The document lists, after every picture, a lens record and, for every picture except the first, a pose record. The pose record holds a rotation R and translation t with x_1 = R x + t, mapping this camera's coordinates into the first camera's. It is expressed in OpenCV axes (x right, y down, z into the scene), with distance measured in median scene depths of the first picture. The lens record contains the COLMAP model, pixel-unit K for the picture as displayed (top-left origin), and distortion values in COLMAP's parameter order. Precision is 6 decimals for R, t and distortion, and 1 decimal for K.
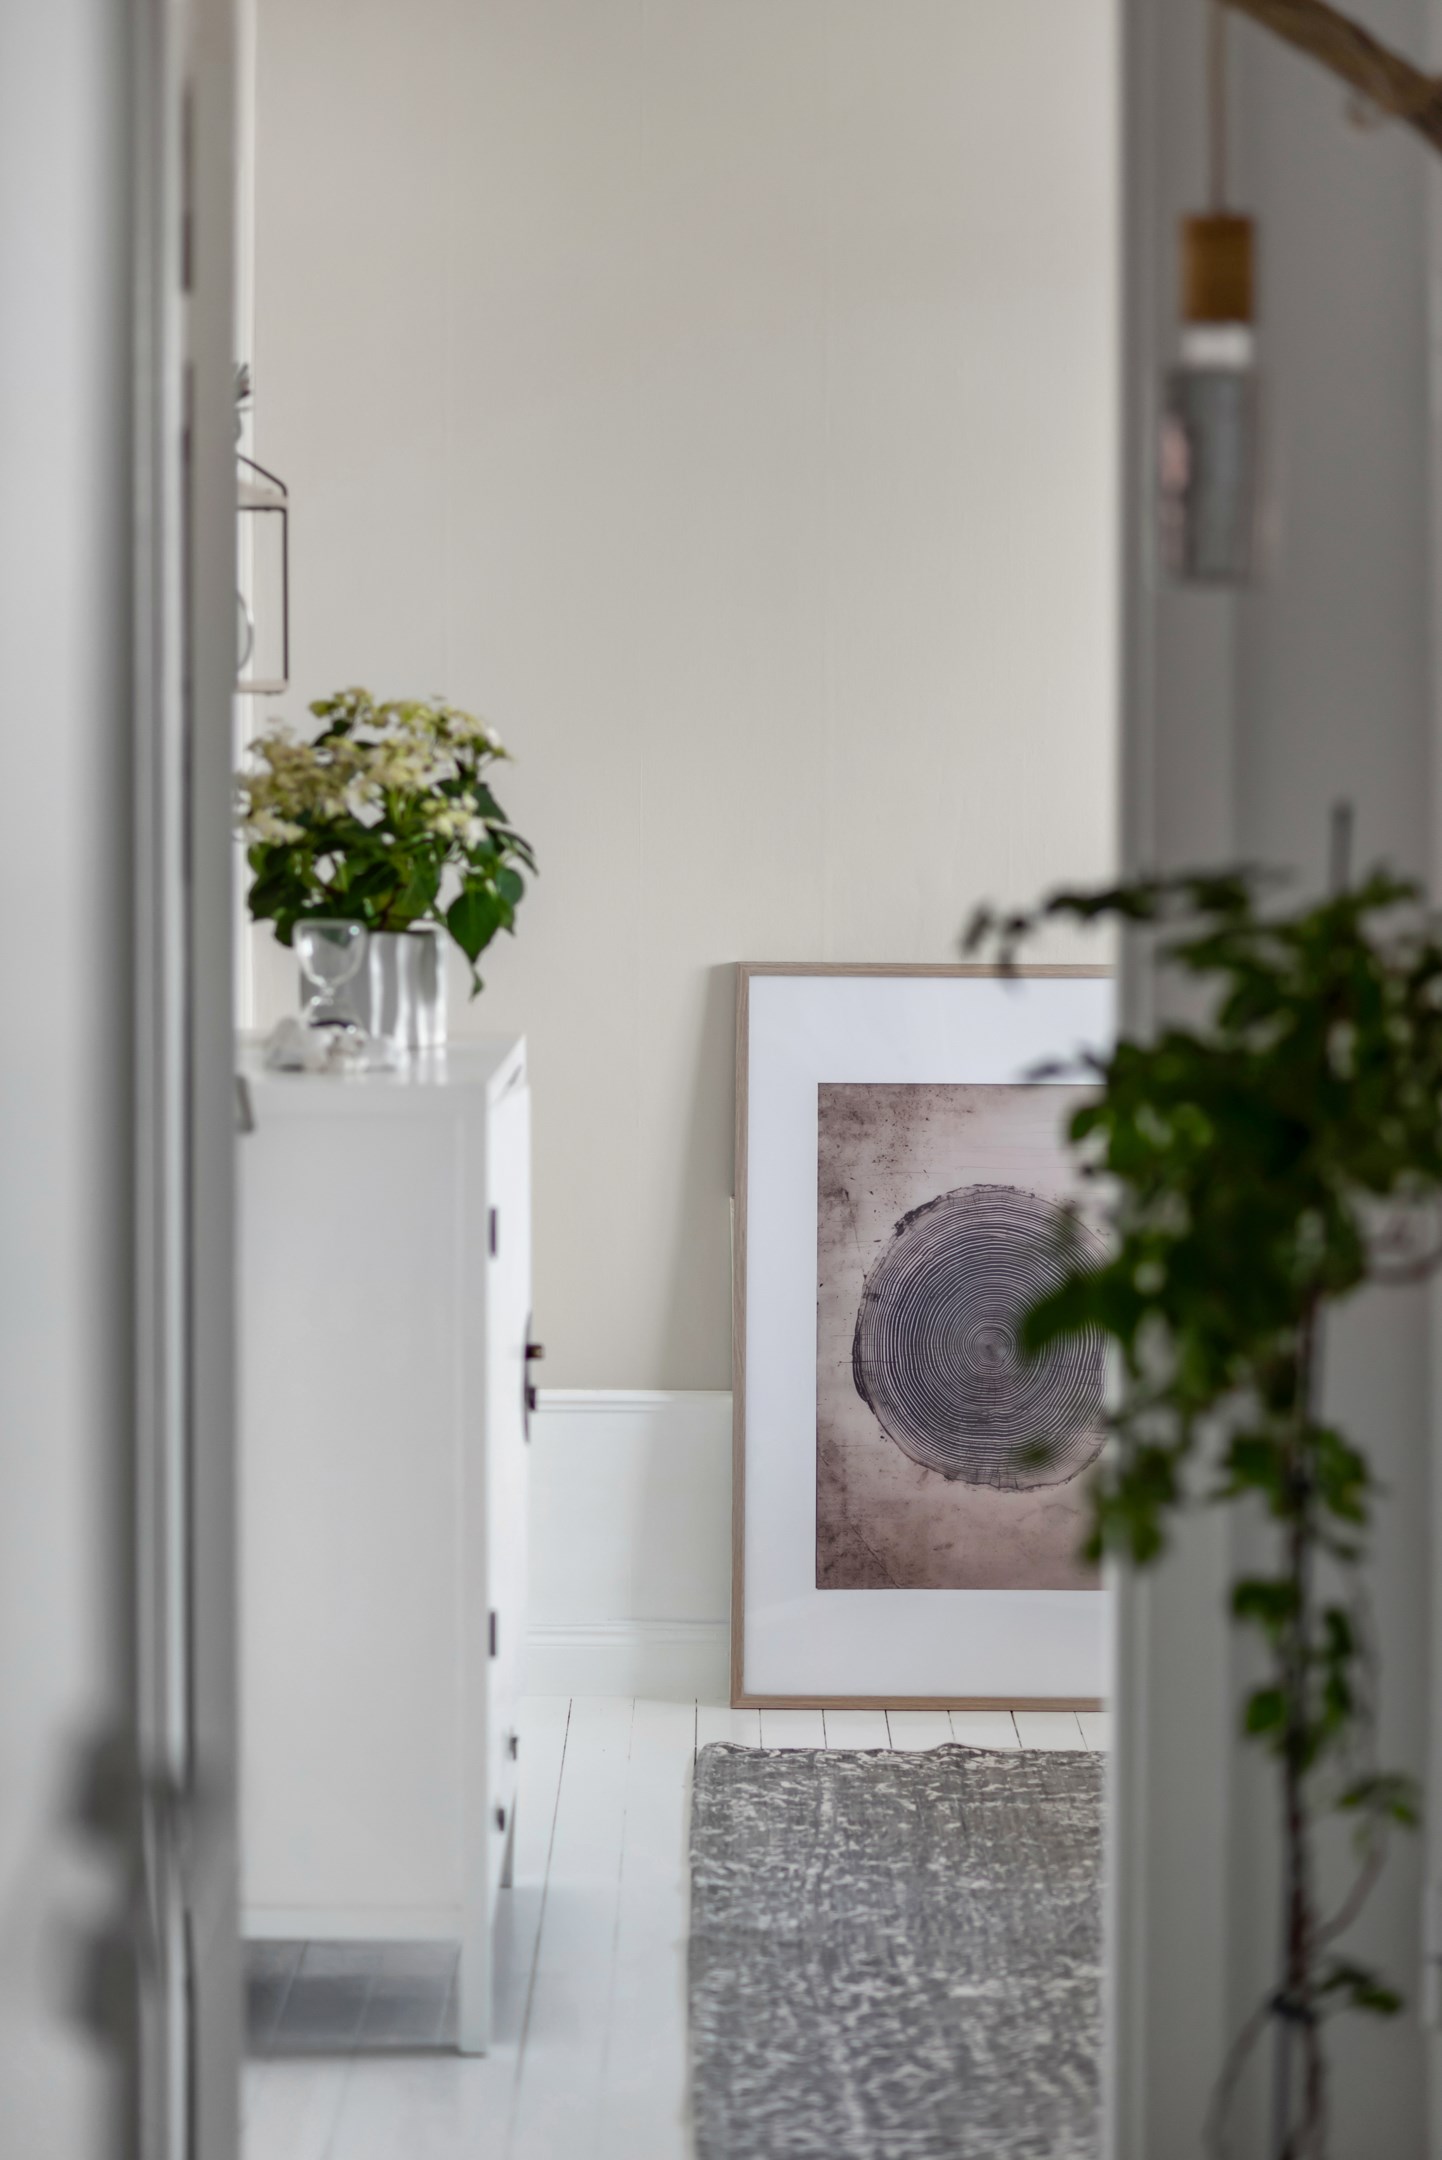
lens RADIAL K [[5261.7, 0, 722.2], [0, 5261.7, 1078.3], [0, 0, 1]] dist [-0.031023, 0.000000]
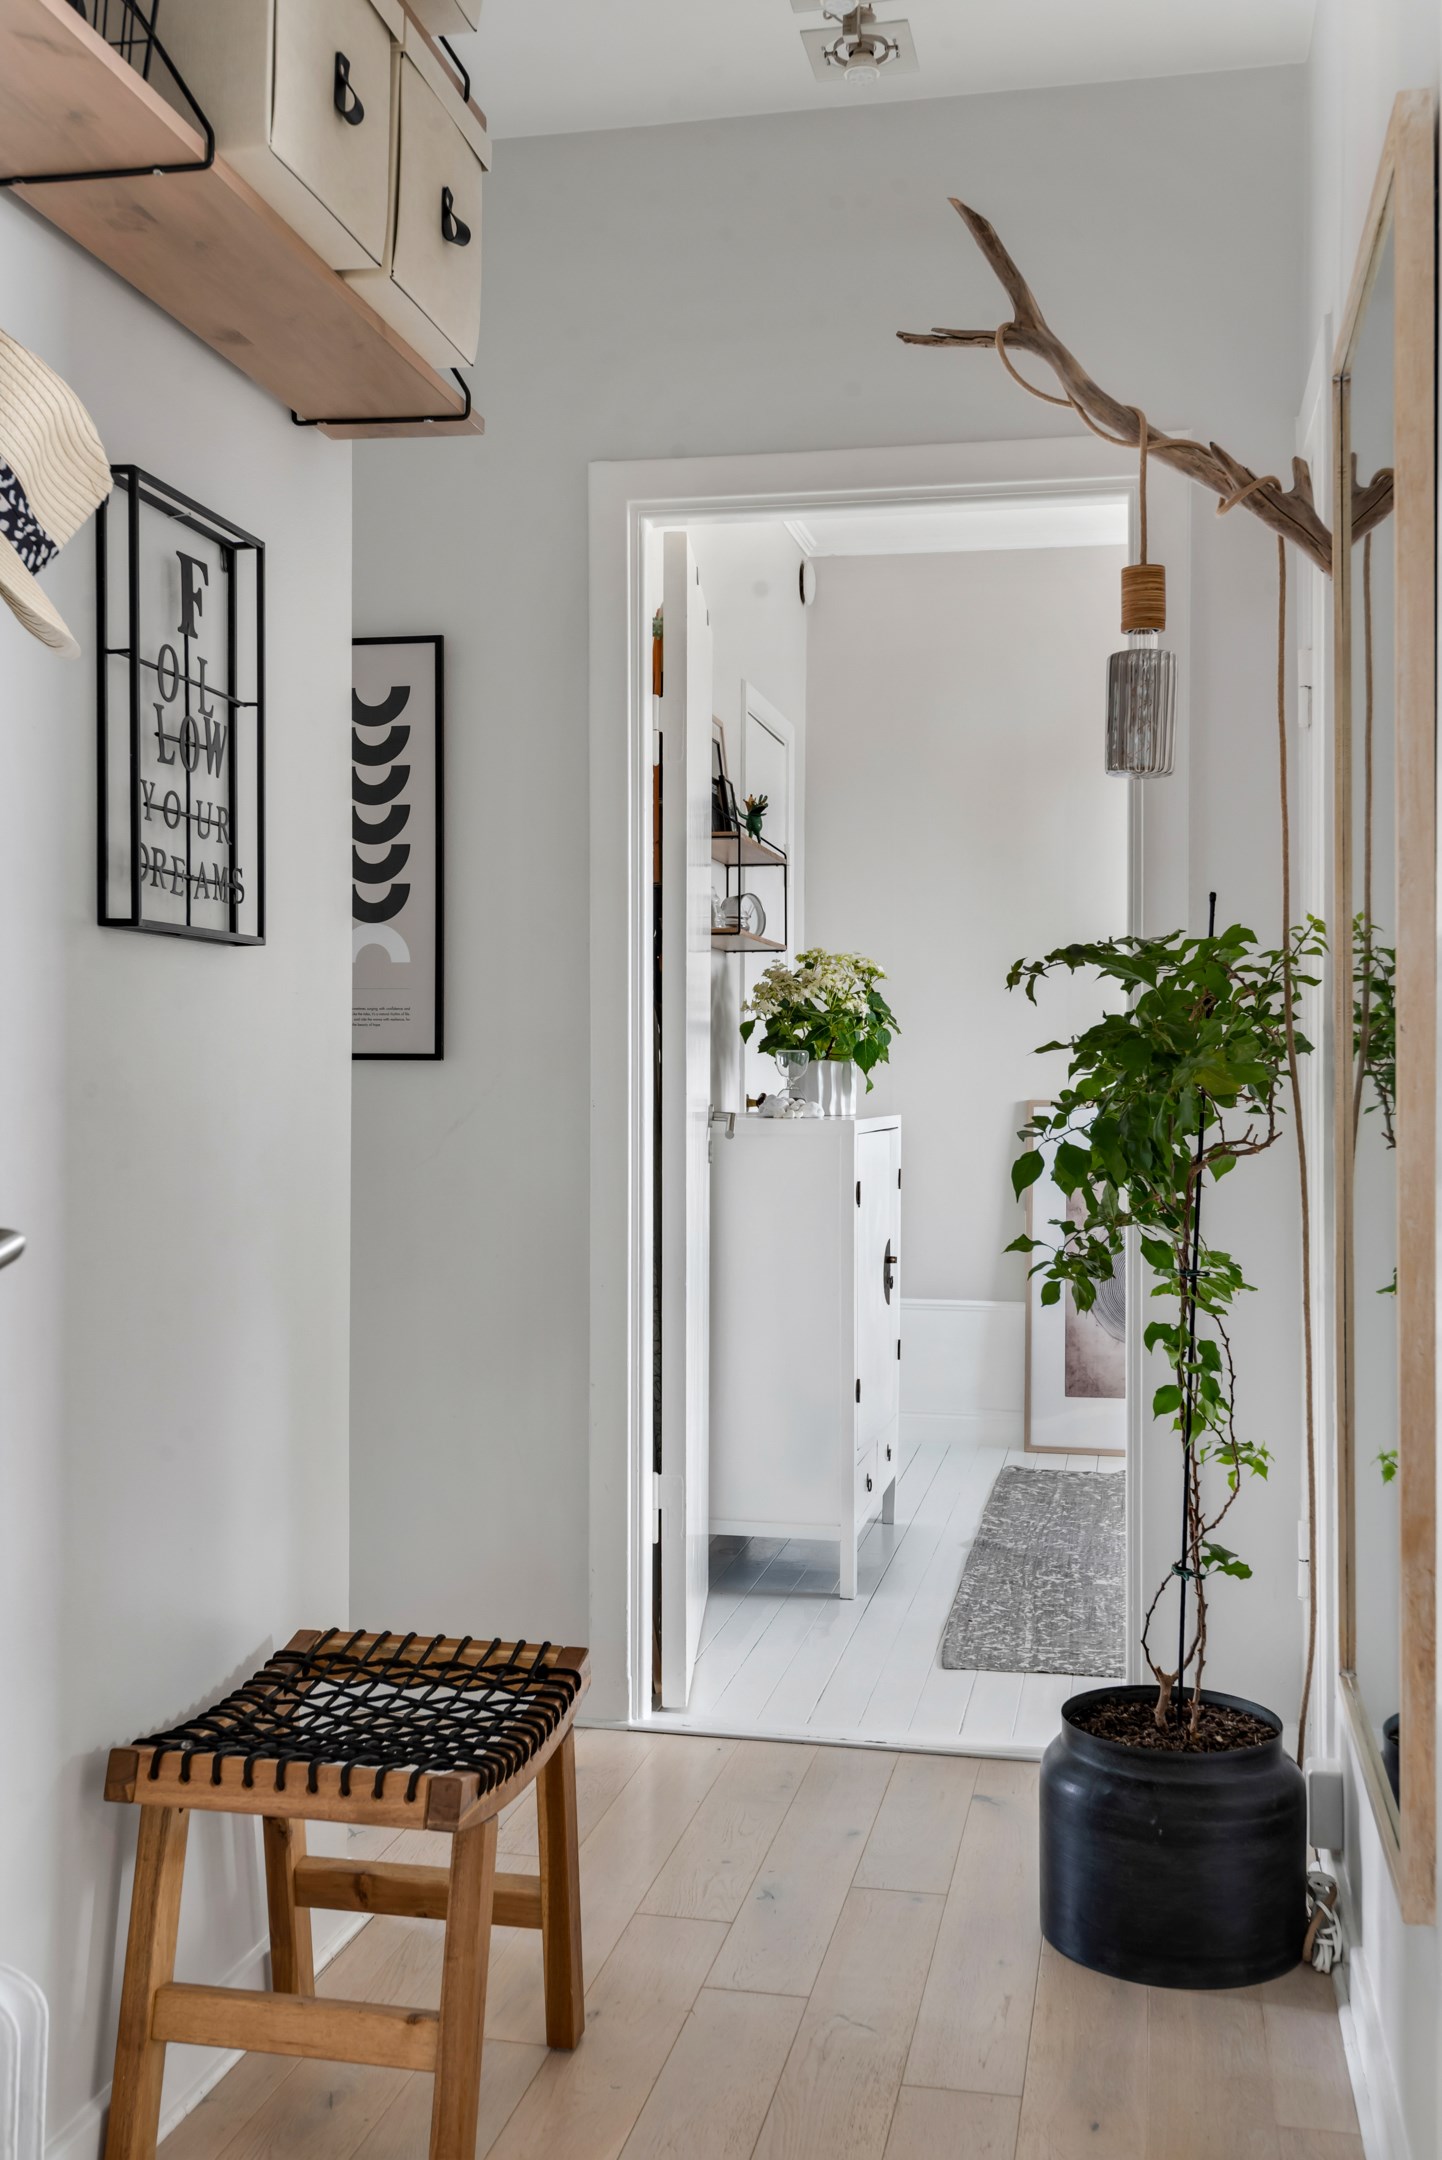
lens RADIAL K [[2102.2, 0, 713.2], [0, 2102.2, 1091.7], [0, 0, 1]] dist [0.041601, 0.000000]
pose [[0.980349, 0.002807, -0.197251, 0.059438], [-0.016205, 0.997665, -0.066342, 0.042617], [0.196604, 0.068235, 0.978106, 0.169484]]
